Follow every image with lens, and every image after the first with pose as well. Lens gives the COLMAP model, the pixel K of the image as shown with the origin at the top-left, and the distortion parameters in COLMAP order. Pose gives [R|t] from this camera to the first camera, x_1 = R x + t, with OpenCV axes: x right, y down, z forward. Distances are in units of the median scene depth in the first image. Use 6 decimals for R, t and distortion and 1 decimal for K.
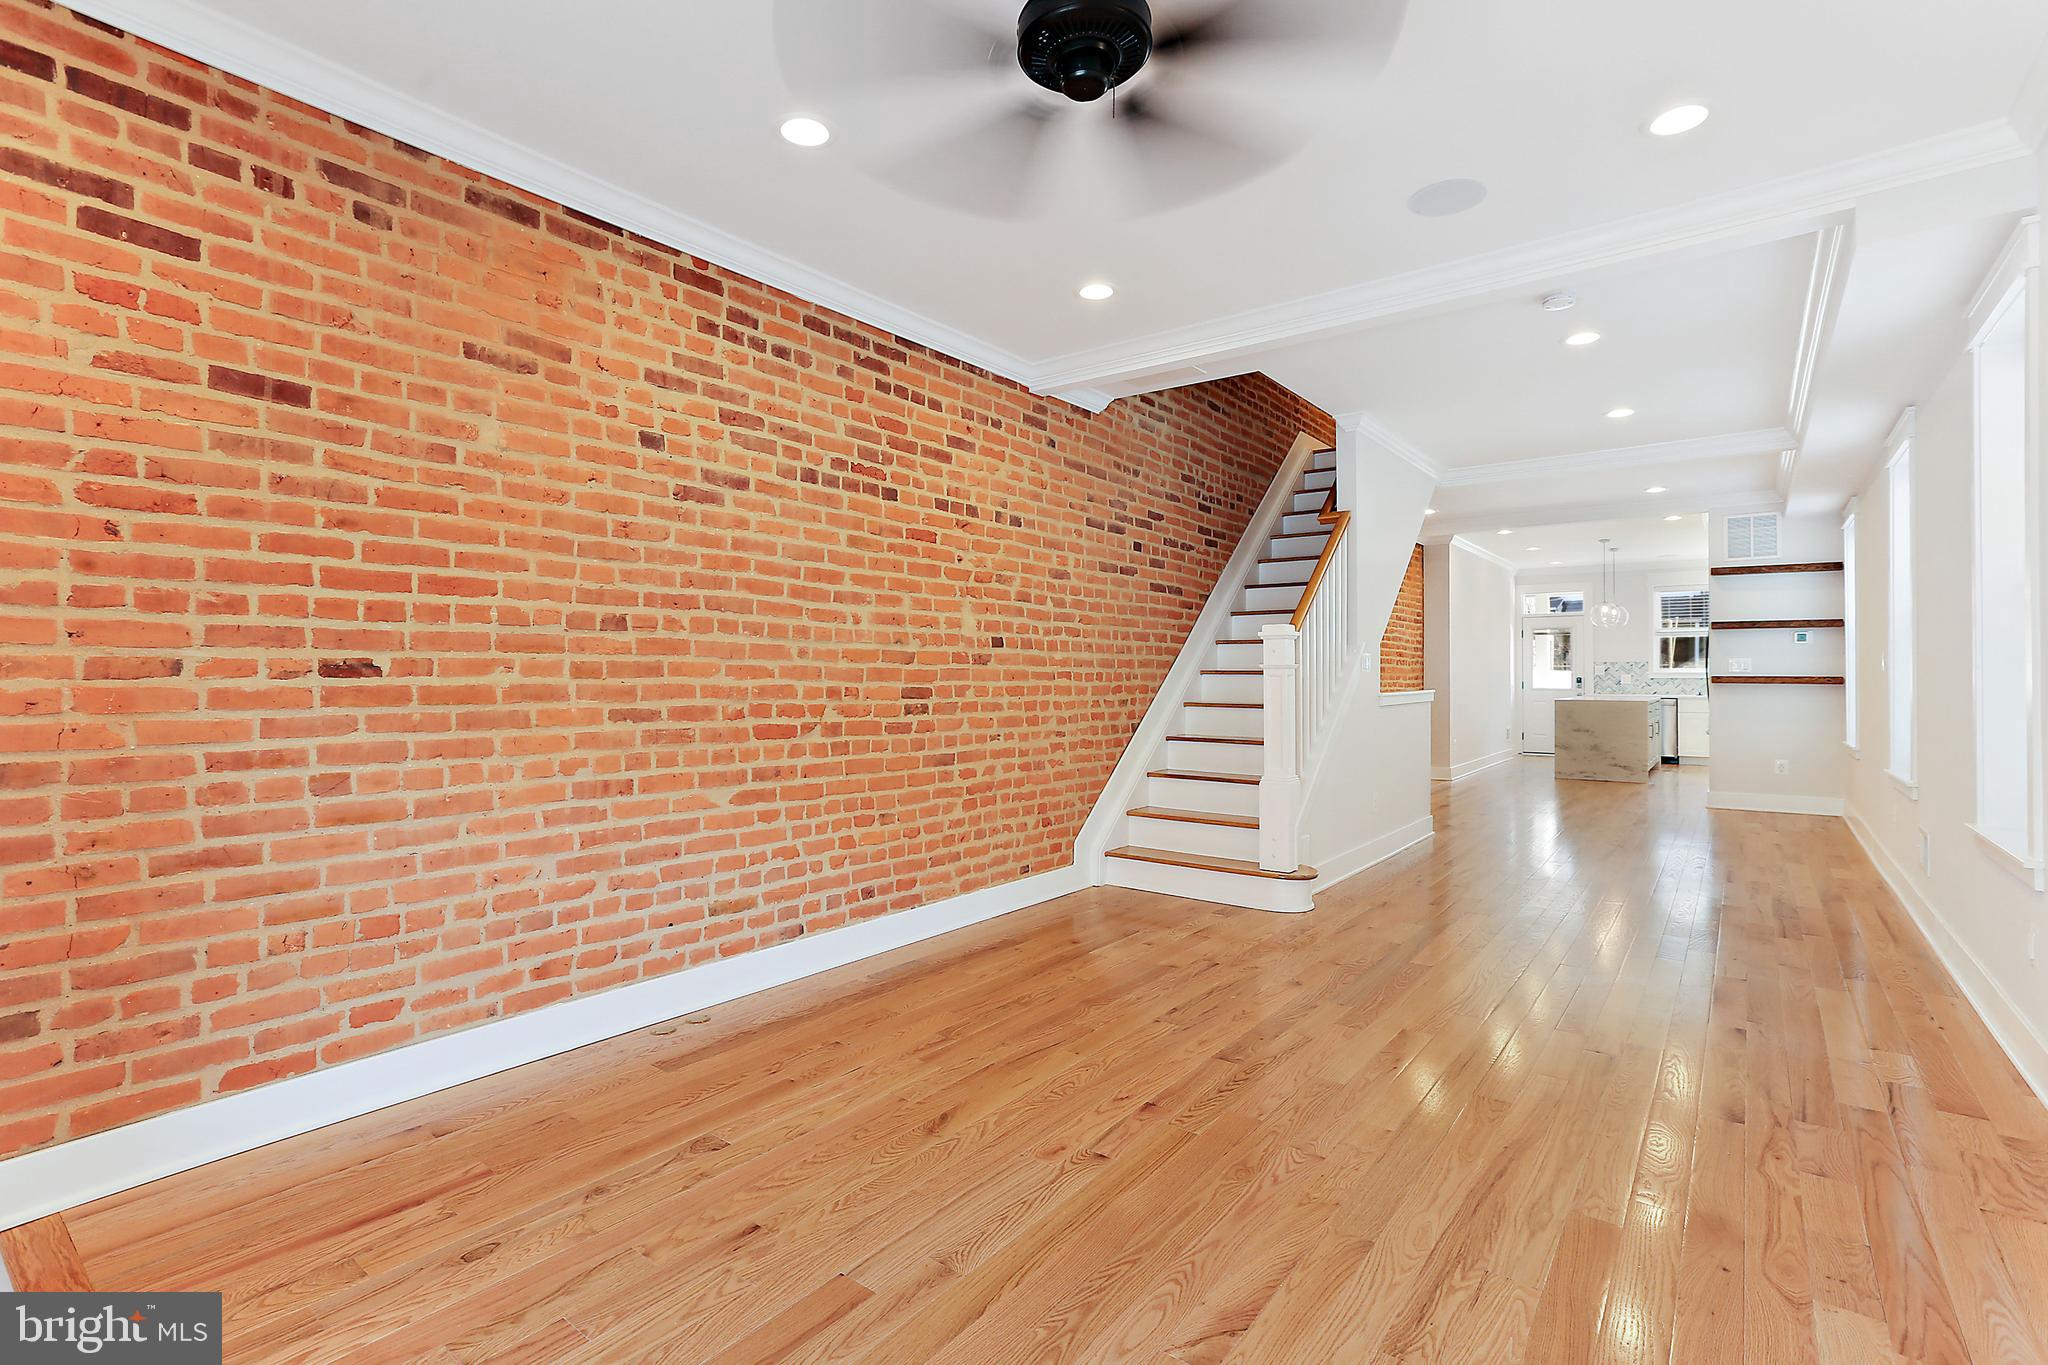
lens RADIAL K [[951.5, 0, 1018.5], [0, 951.5, 680.4], [0, 0, 1]] dist [-0.042409, 0.025115]
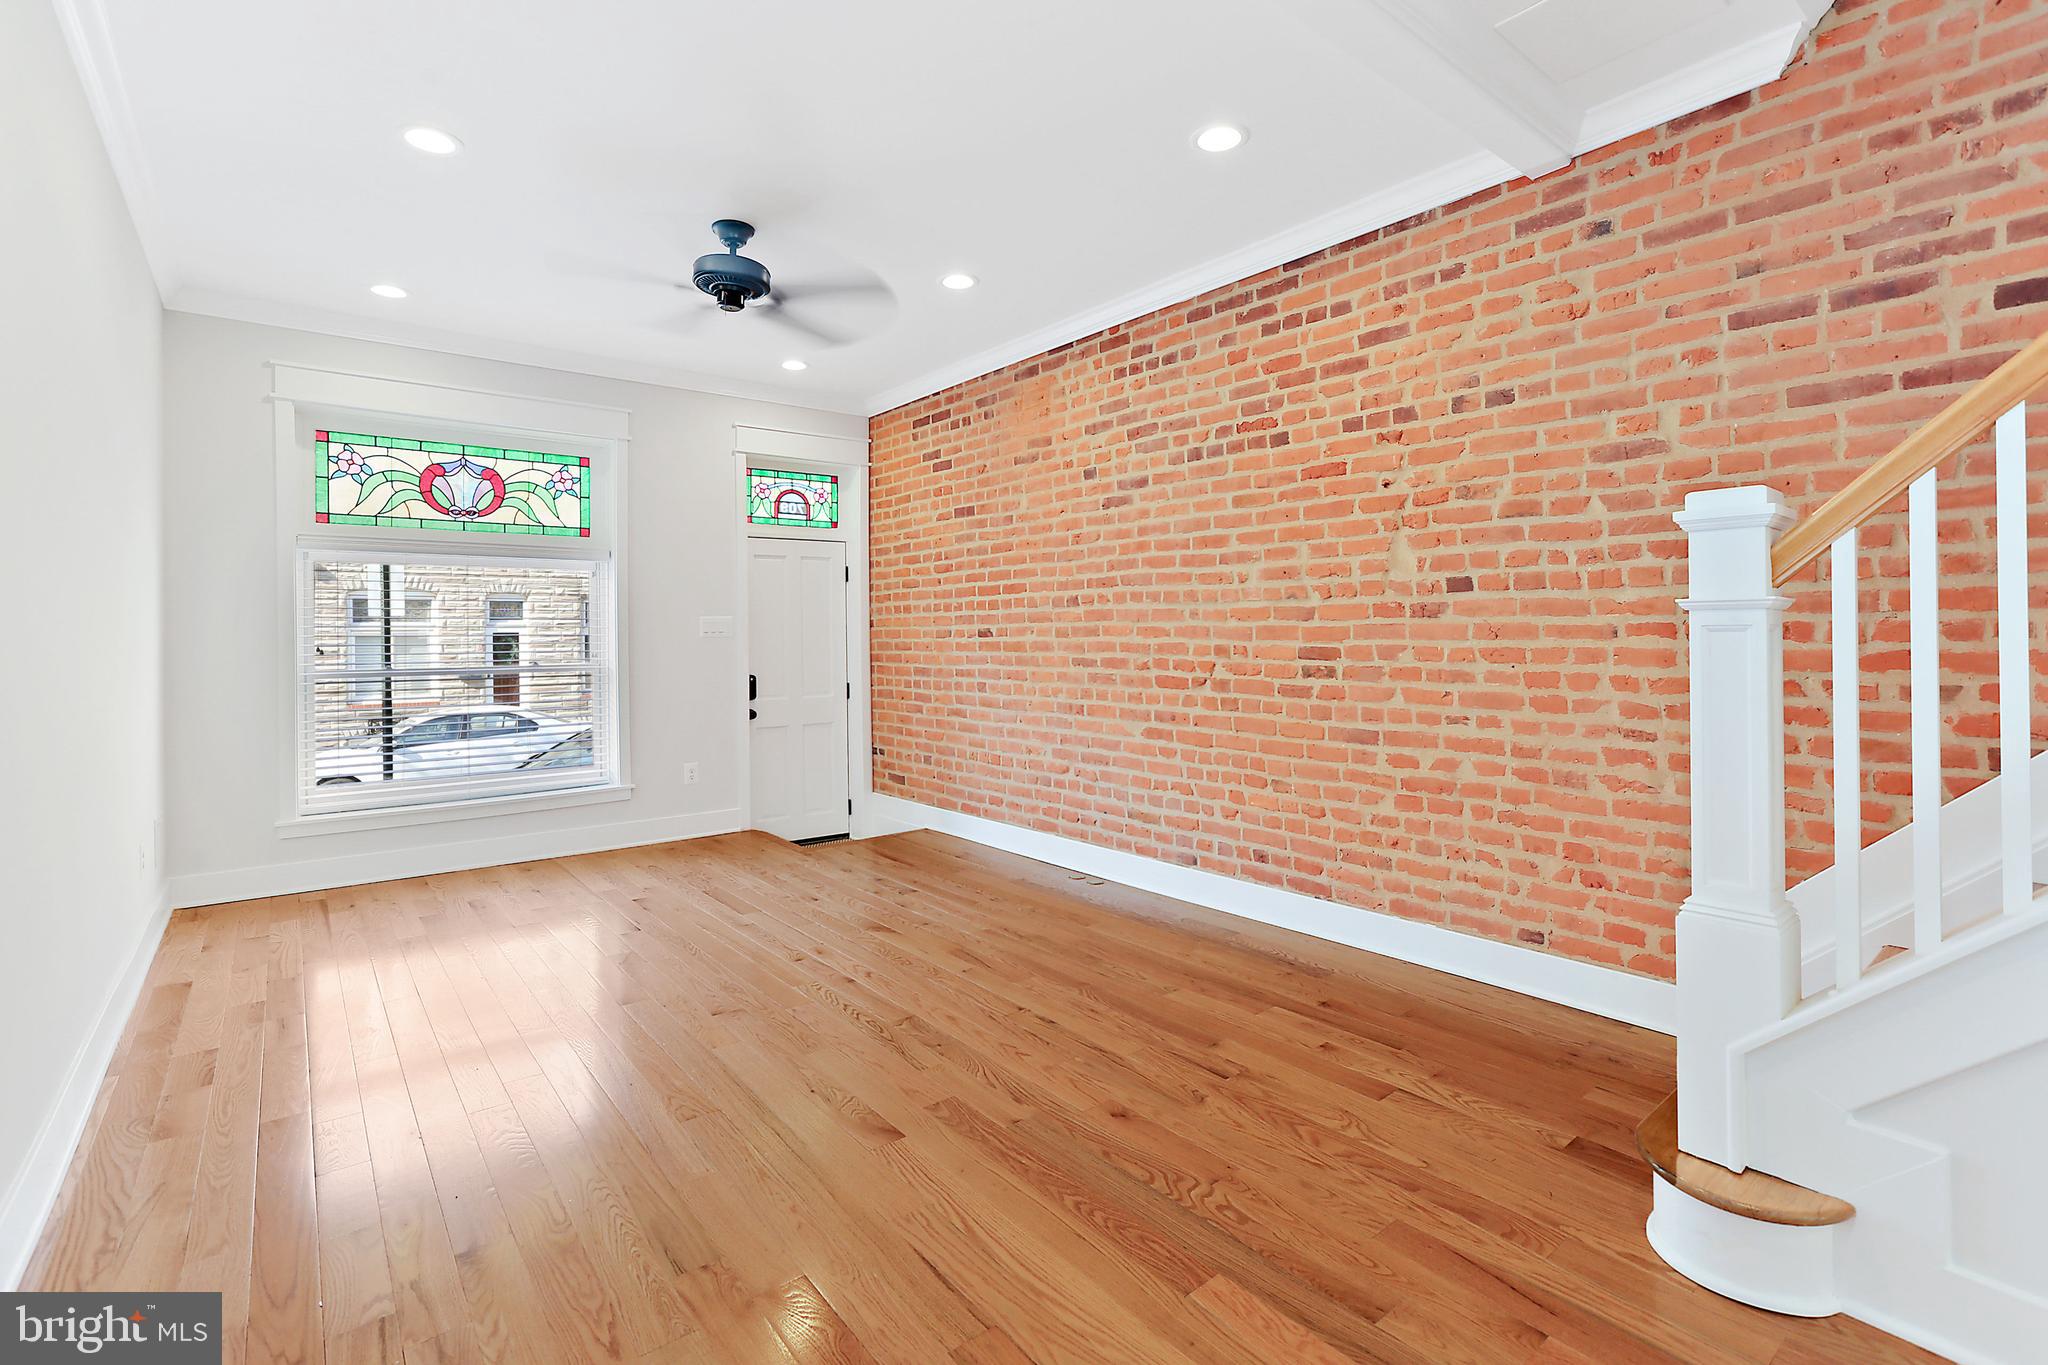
lens RADIAL K [[965.2, 0, 1019.3], [0, 965.2, 640.4], [0, 0, 1]] dist [-0.042855, 0.027930]
pose [[-0.243336, 0.006264, -0.969922, 0.913827], [0.004172, 0.999977, 0.005411, -0.005202], [0.969933, -0.002729, -0.243356, 1.062835]]
